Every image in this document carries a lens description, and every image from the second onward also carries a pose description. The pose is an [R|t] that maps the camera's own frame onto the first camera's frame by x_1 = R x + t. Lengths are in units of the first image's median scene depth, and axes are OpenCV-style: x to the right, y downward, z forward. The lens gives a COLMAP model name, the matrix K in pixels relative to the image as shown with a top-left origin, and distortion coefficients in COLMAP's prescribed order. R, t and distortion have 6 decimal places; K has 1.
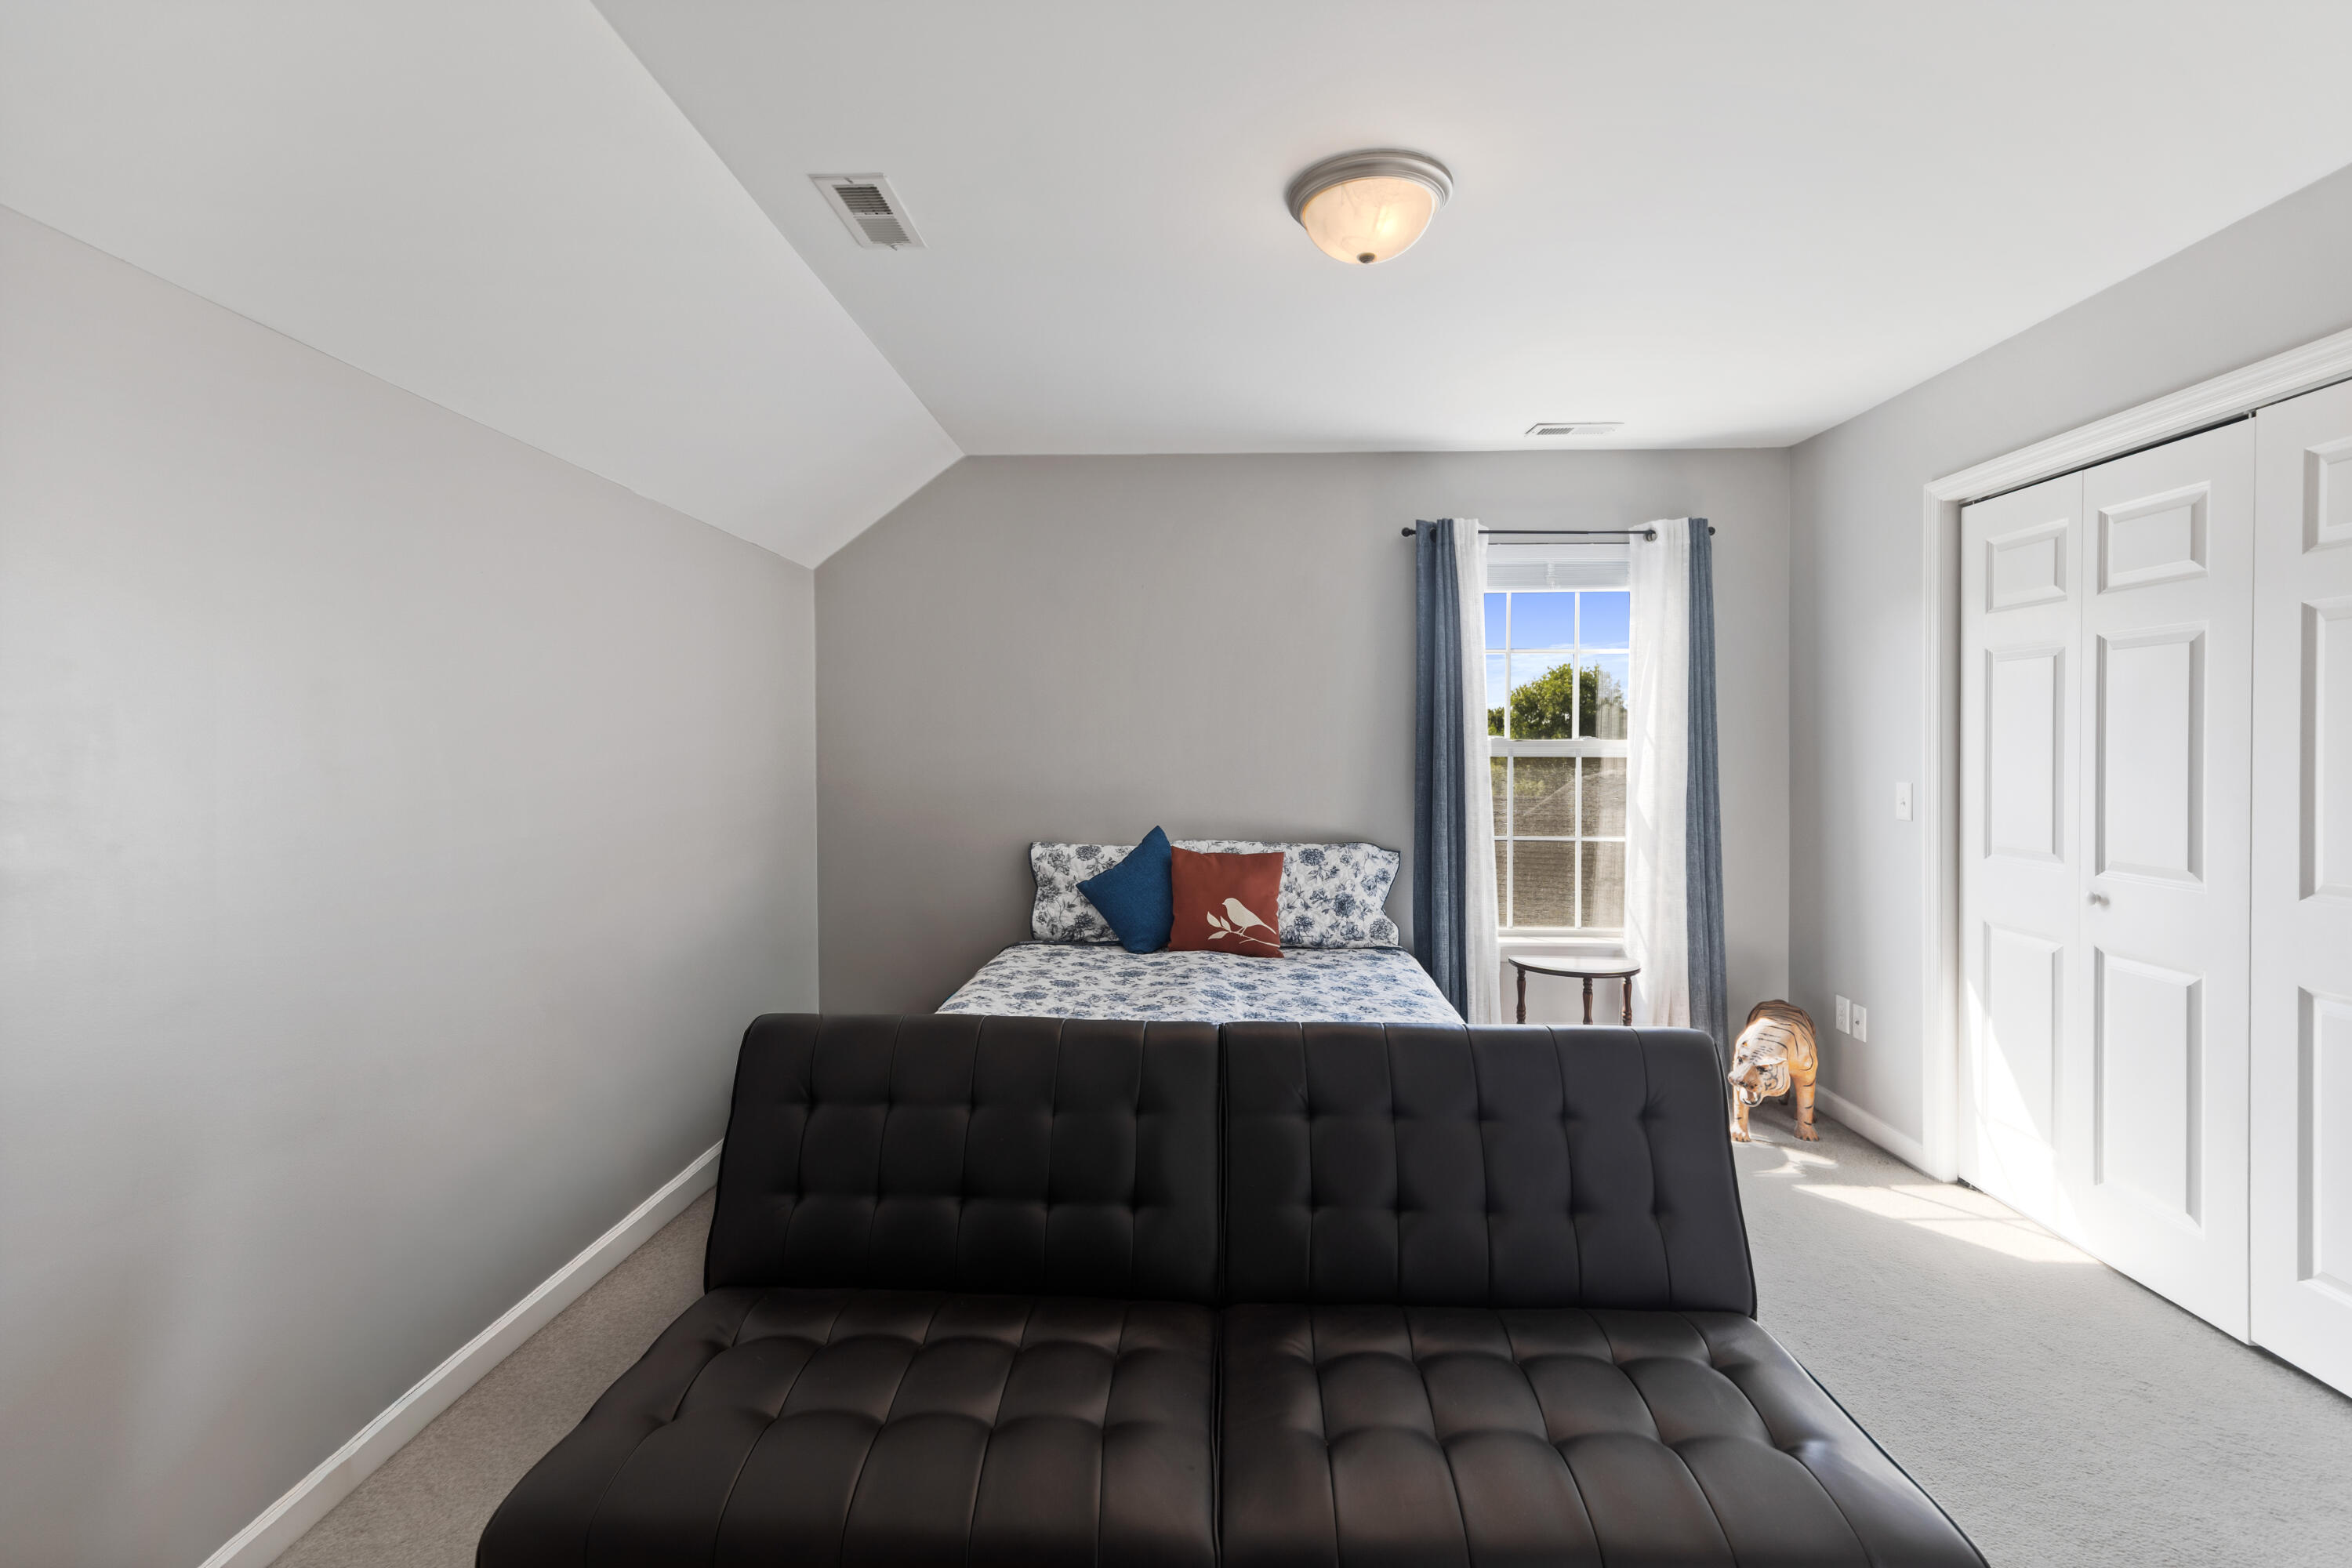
lens RADIAL K [[1085.0, 0, 1179.4], [0, 1085.0, 774.3], [0, 0, 1]] dist [0.013770, -0.000222]
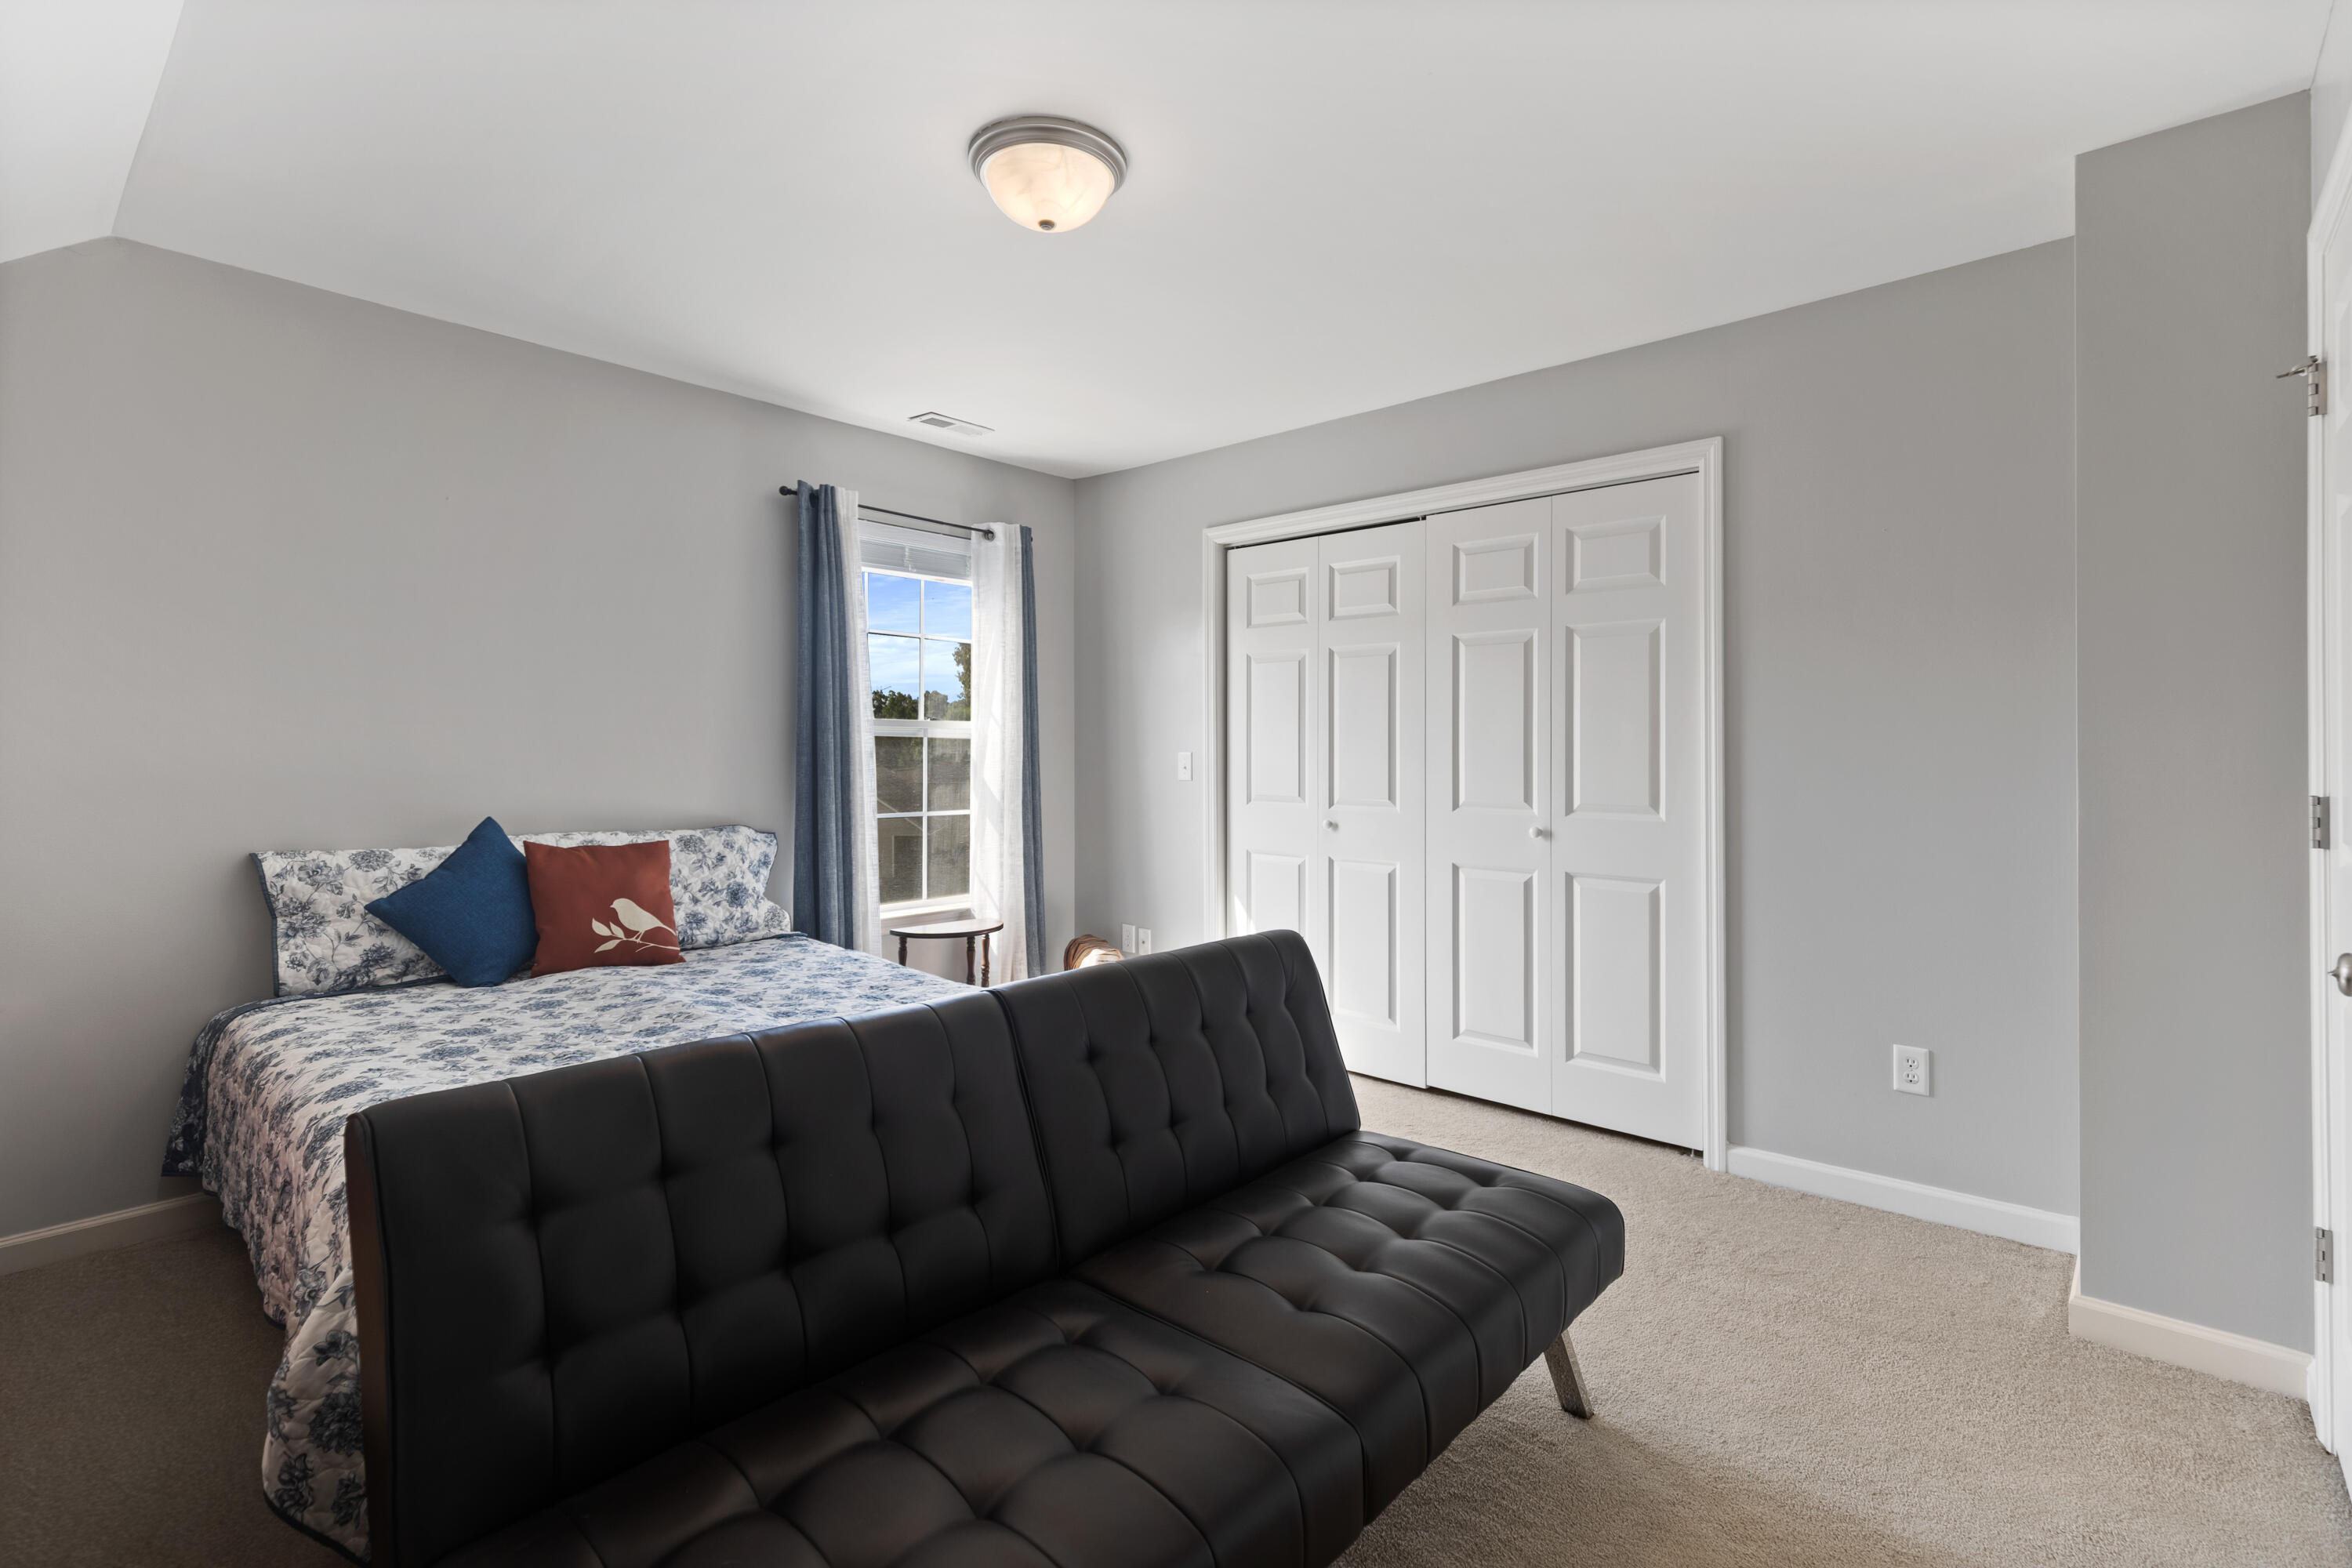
lens RADIAL K [[1085.0, 0, 1170.0], [0, 1085.0, 760.3], [0, 0, 1]] dist [0.013770, -0.000222]
pose [[0.645425, -0.006369, 0.763797, -0.301786], [0.018891, 0.999792, -0.007626, 0.023262], [-0.763590, 0.019350, 0.645412, 0.146690]]
